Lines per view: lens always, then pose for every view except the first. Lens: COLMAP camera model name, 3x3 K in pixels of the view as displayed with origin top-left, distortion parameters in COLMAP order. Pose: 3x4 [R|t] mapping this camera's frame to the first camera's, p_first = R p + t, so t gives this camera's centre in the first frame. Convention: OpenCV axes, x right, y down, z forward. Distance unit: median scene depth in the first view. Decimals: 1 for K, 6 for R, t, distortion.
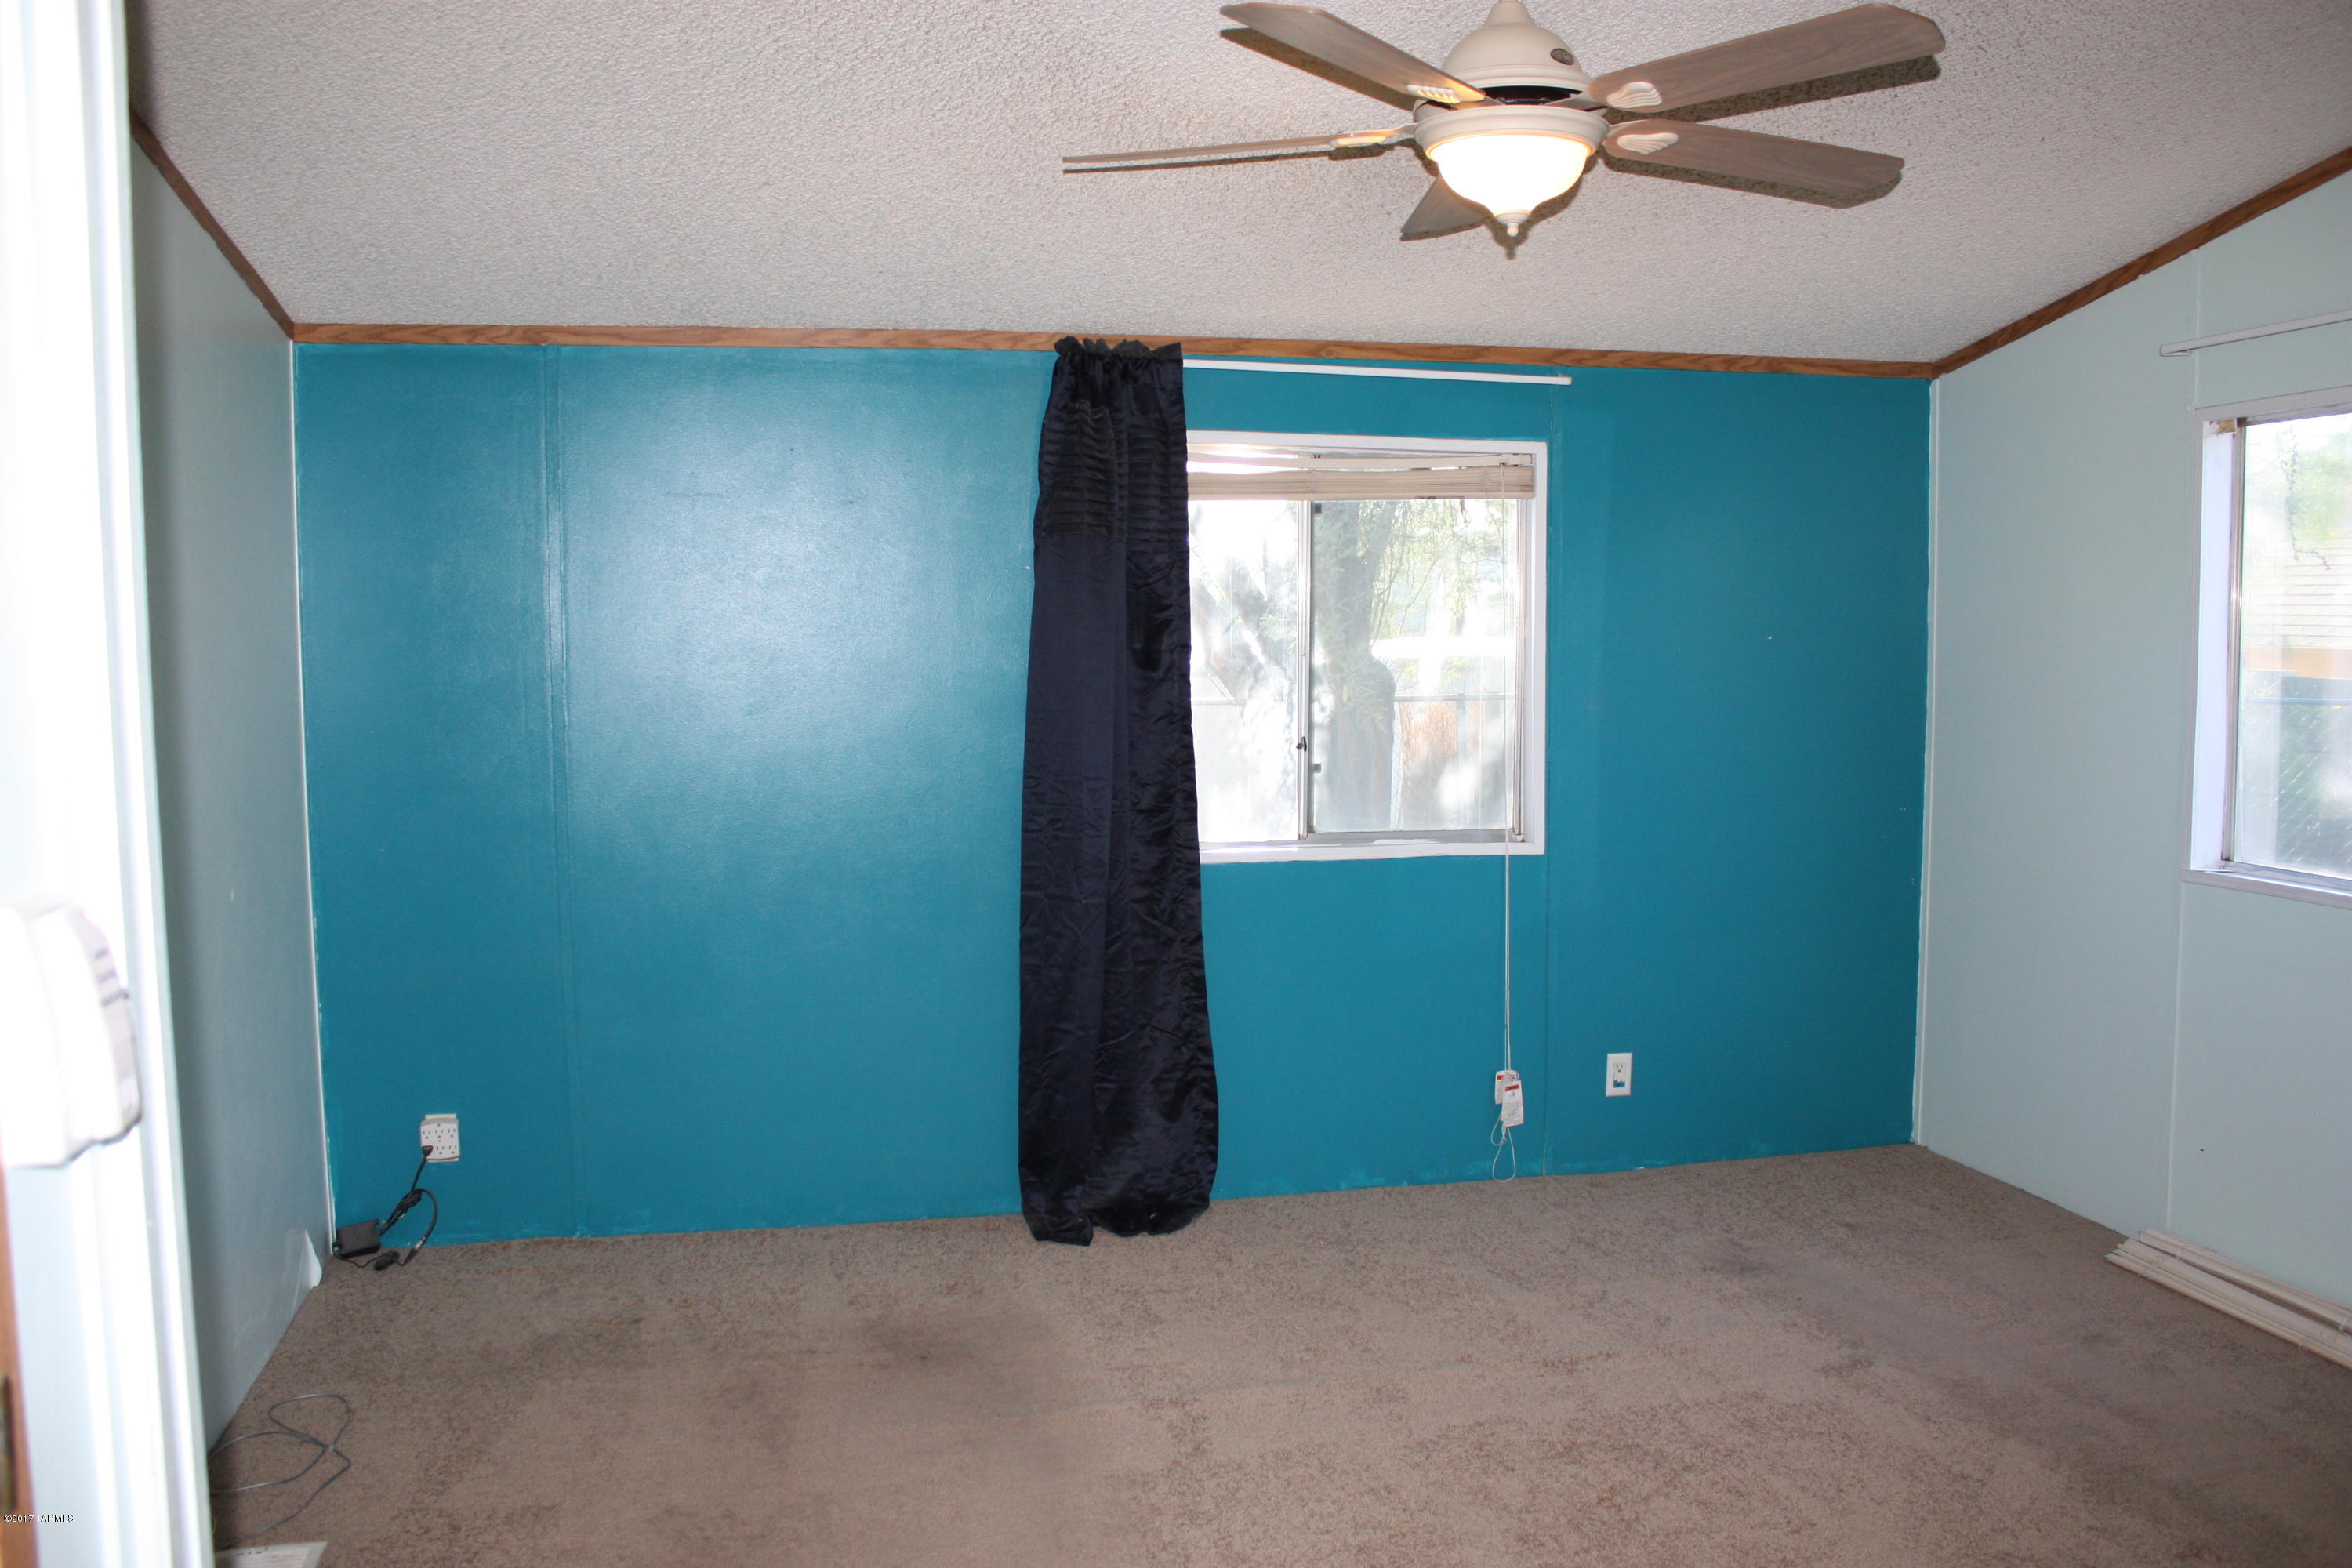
lens RADIAL K [[1967.6, 0, 1168.2], [0, 1967.6, 777.8], [0, 0, 1]] dist [-0.170799, 0.152589]
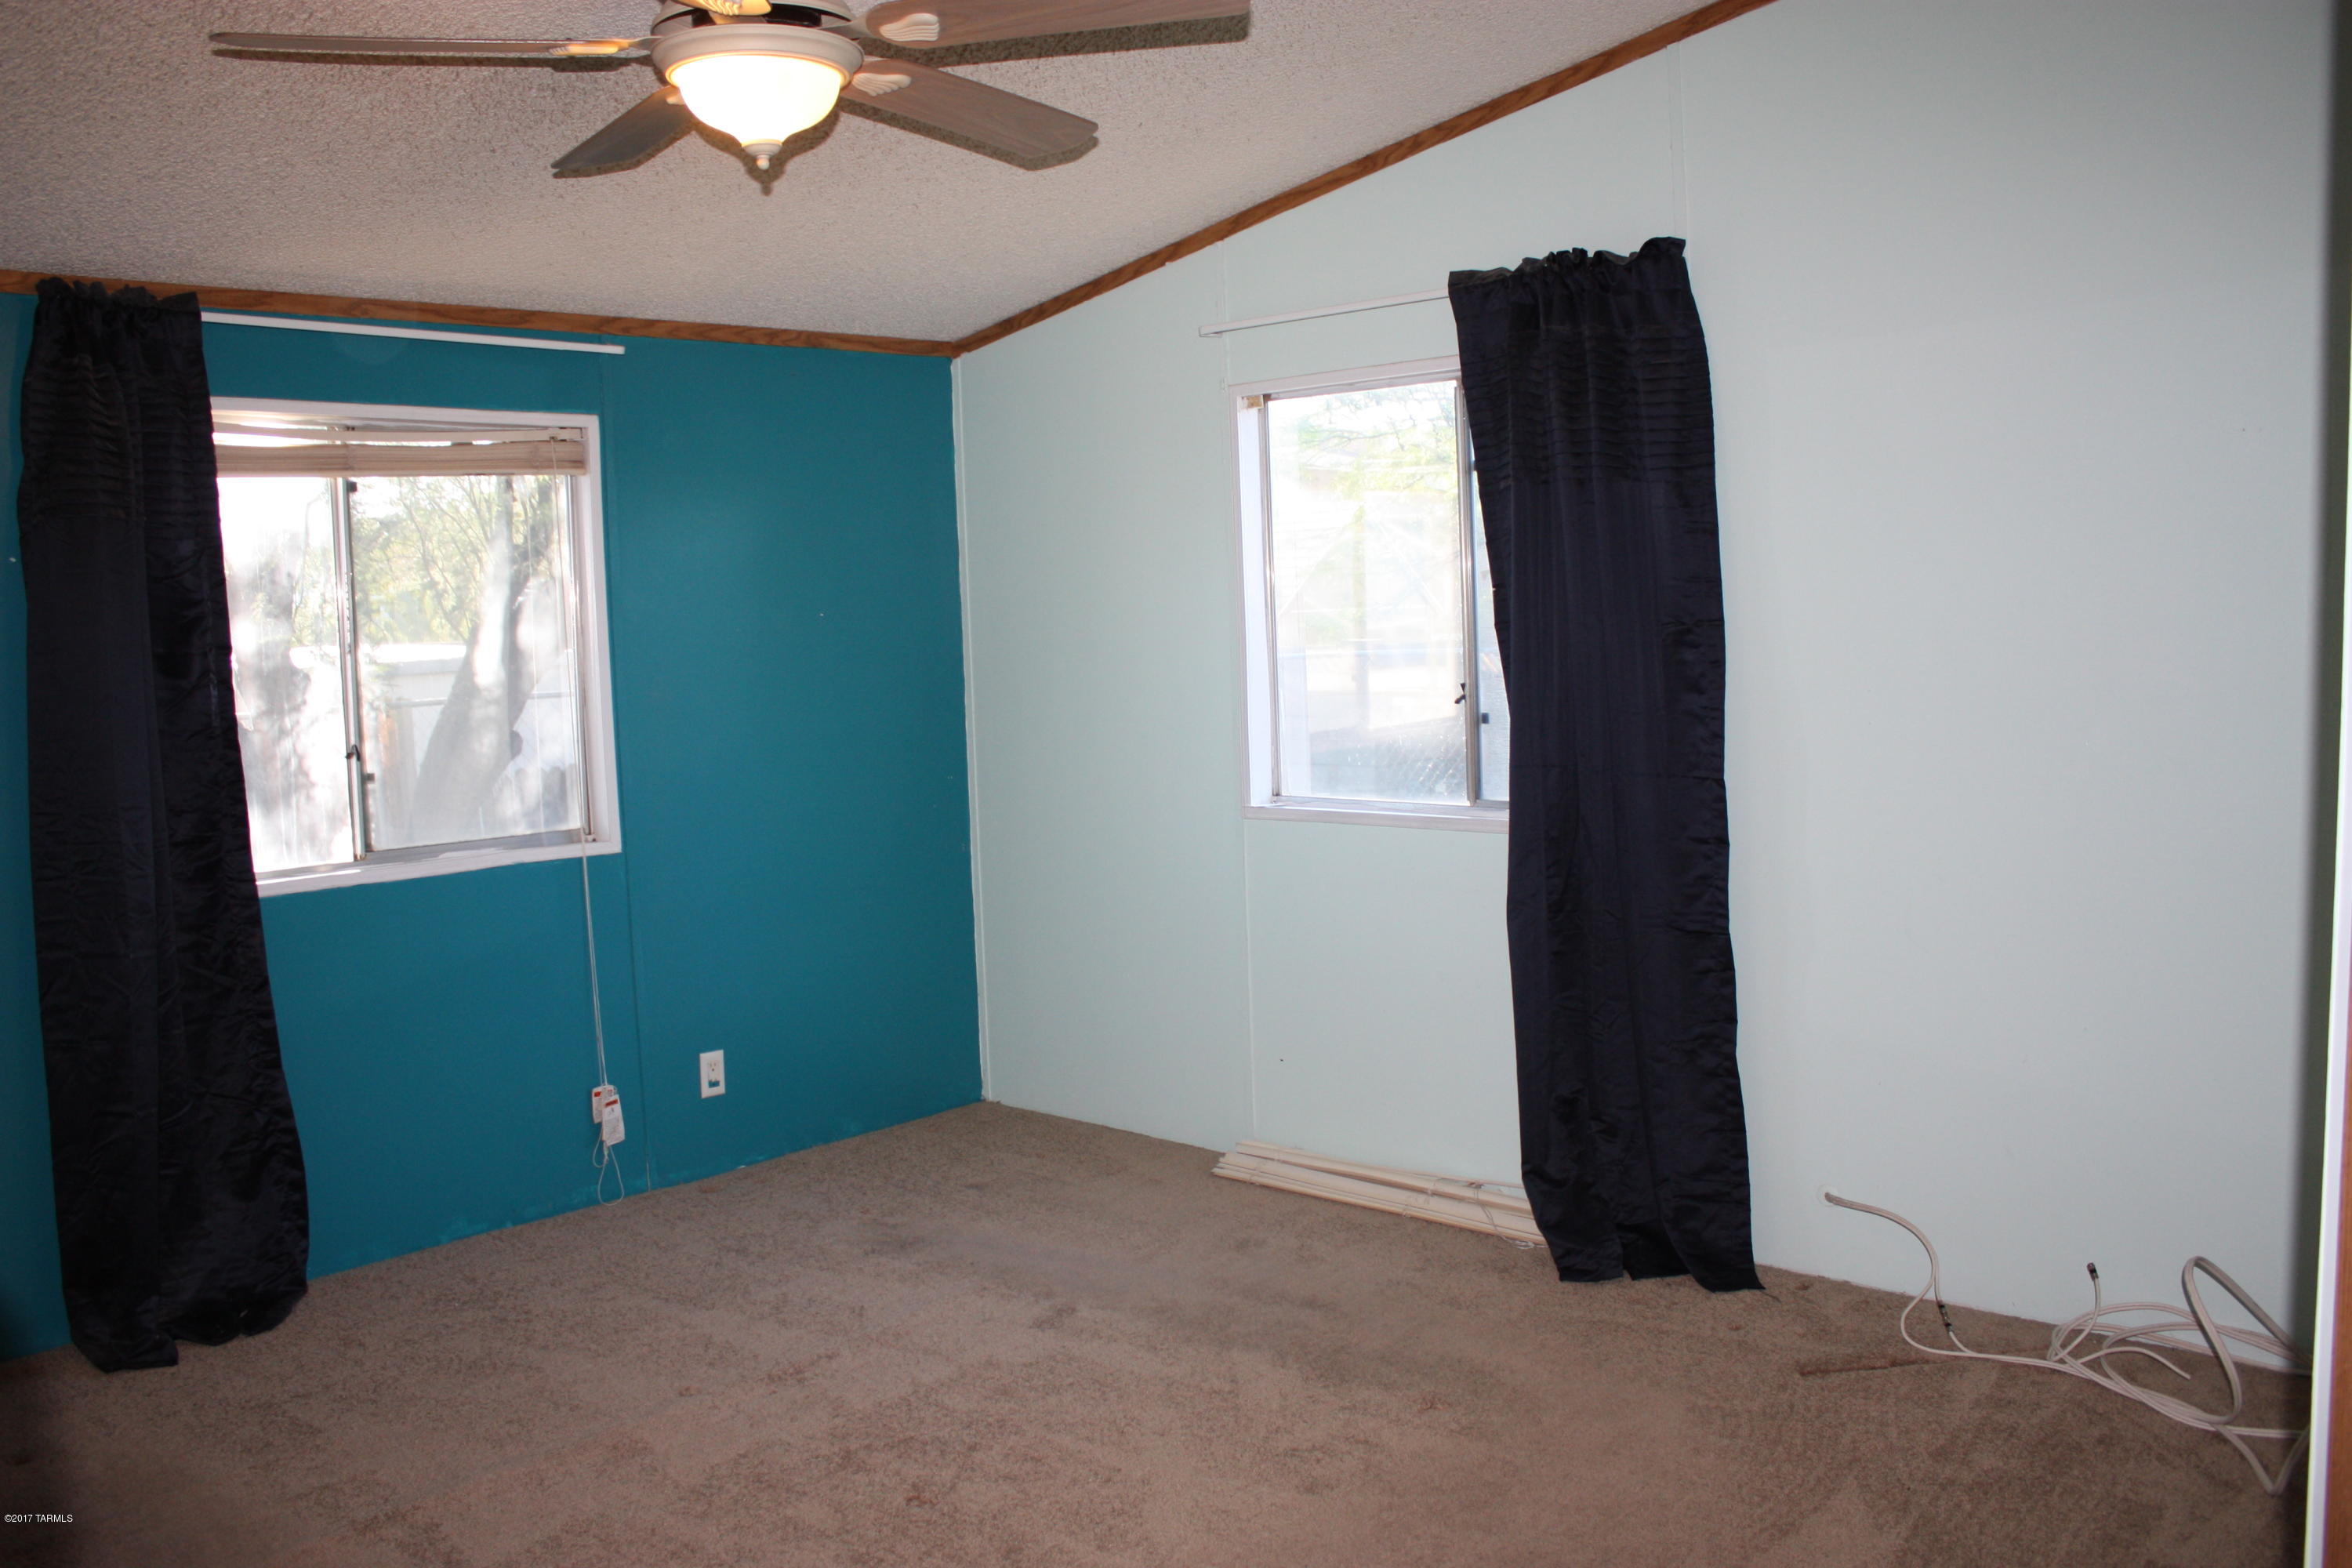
lens RADIAL K [[1967.6, 0, 1168.2], [0, 1967.6, 777.8], [0, 0, 1]] dist [-0.170799, 0.152589]
pose [[0.822862, -0.075027, 0.563267, -0.123158], [0.076036, 0.996869, 0.021703, 0.003220], [-0.563131, 0.024969, 0.825990, 0.081669]]
